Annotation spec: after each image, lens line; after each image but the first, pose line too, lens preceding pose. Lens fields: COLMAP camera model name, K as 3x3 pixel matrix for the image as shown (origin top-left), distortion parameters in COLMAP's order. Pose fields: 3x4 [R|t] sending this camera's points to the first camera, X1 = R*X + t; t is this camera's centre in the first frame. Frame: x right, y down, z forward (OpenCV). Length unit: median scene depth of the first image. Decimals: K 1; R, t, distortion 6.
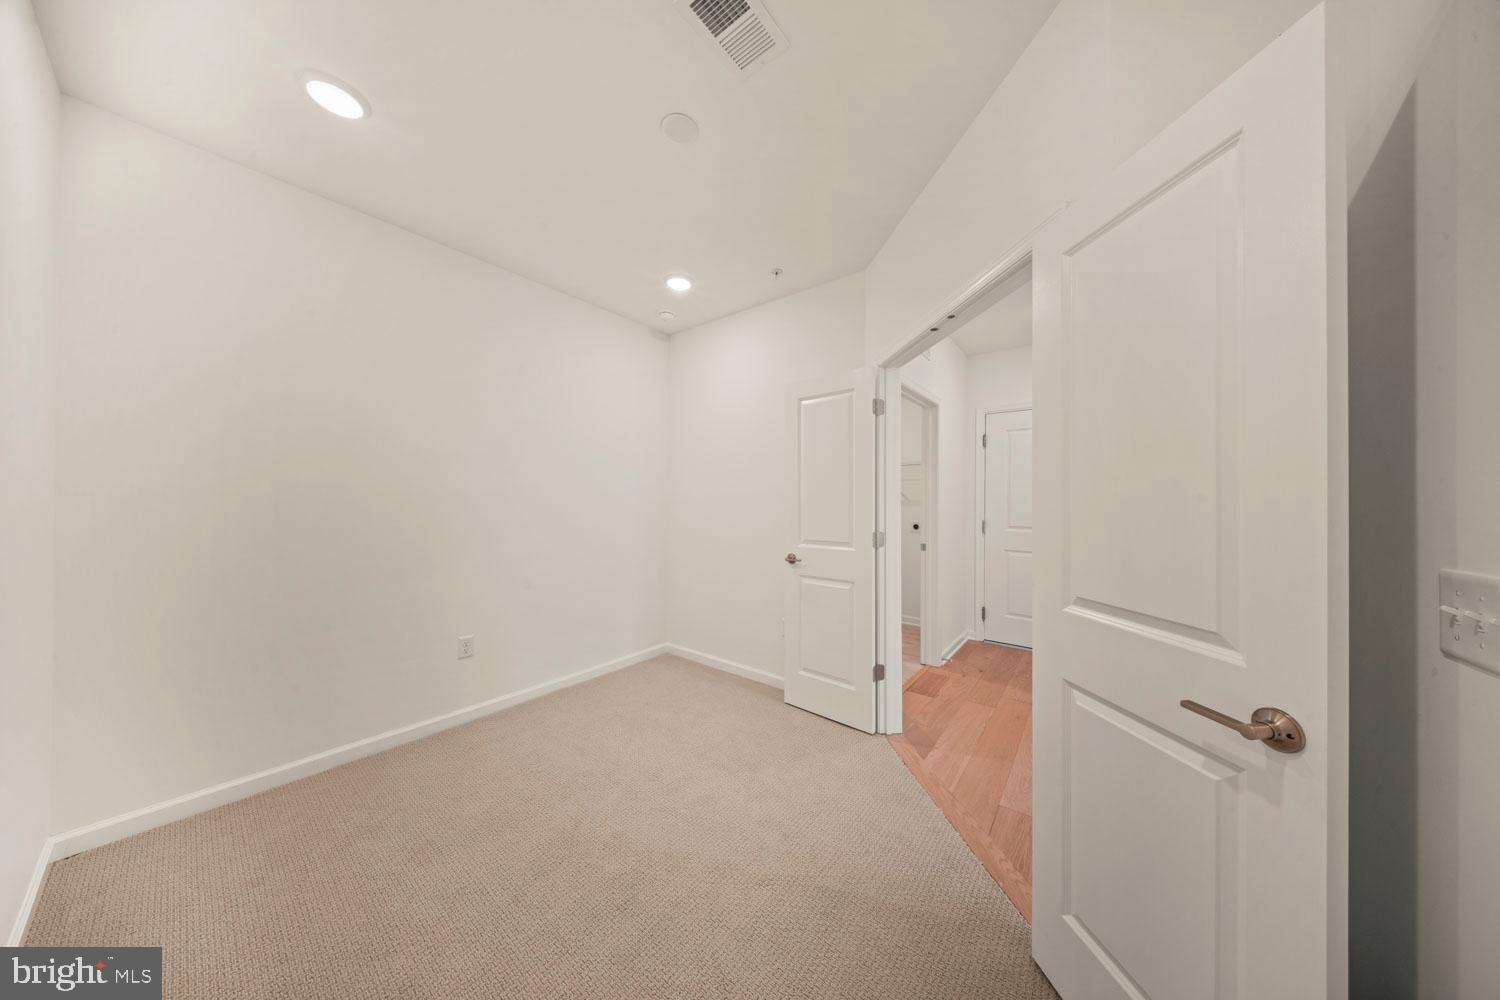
lens RADIAL K [[437.7, 0, 751.5], [0, 437.7, 504.2], [0, 0, 1]] dist [0.003137, -0.000671]
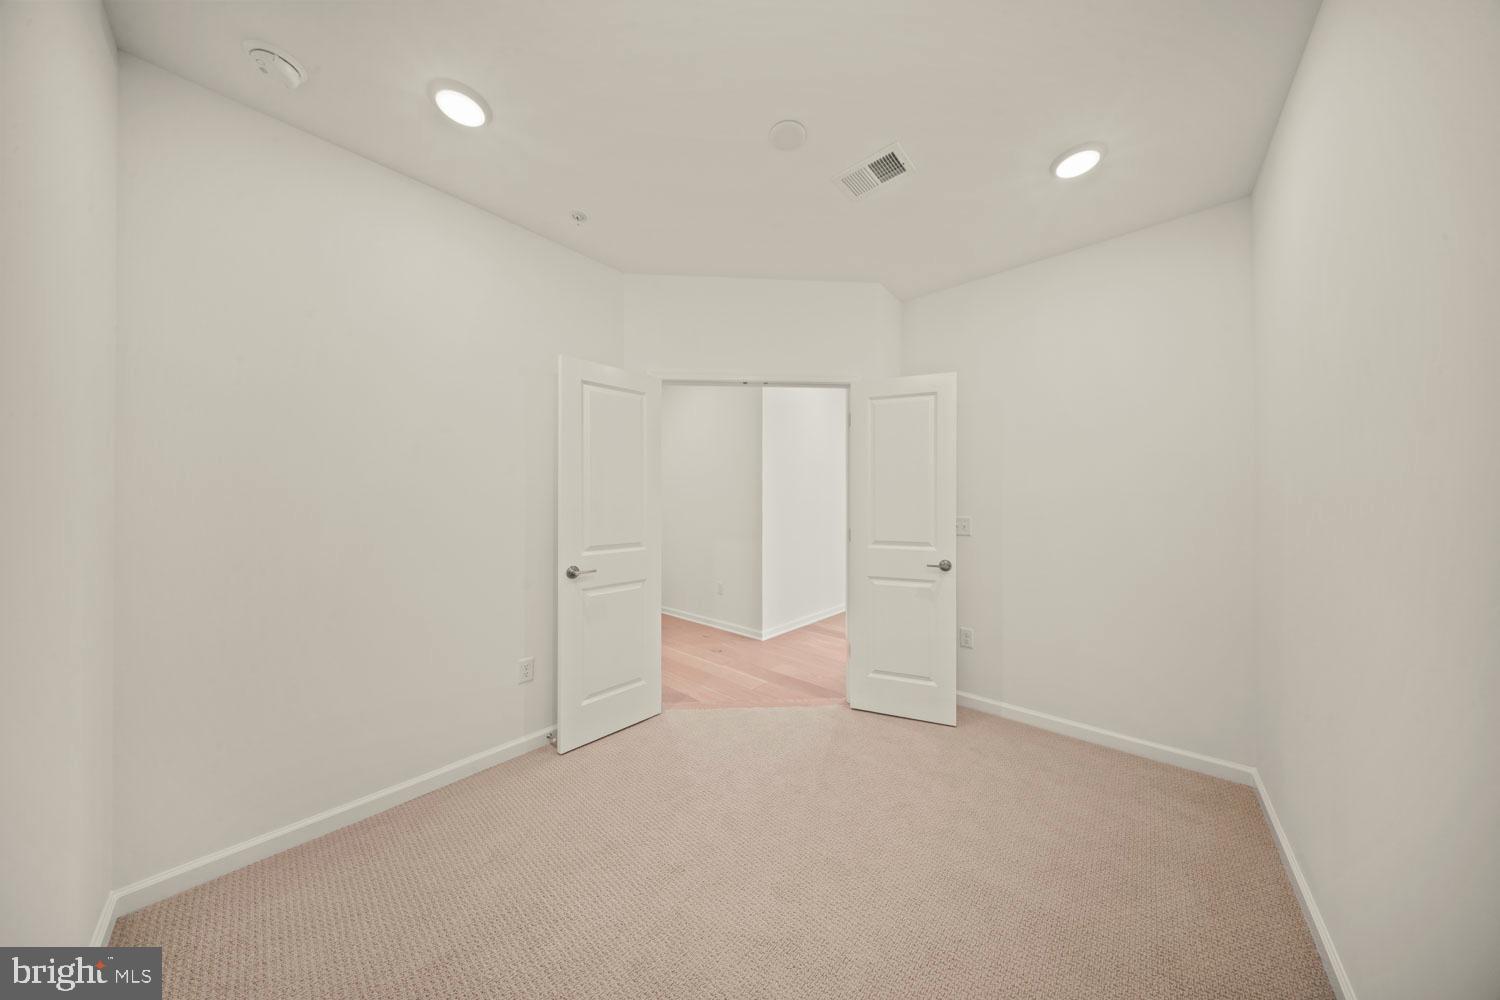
lens RADIAL K [[437.7, 0, 751.4], [0, 437.7, 499.2], [0, 0, 1]] dist [0.003137, -0.000671]
pose [[0.060286, -0.005123, 0.998168, -0.727192], [-0.006732, 0.999962, 0.005539, -0.019555], [-0.998158, -0.007054, 0.060249, 0.634375]]
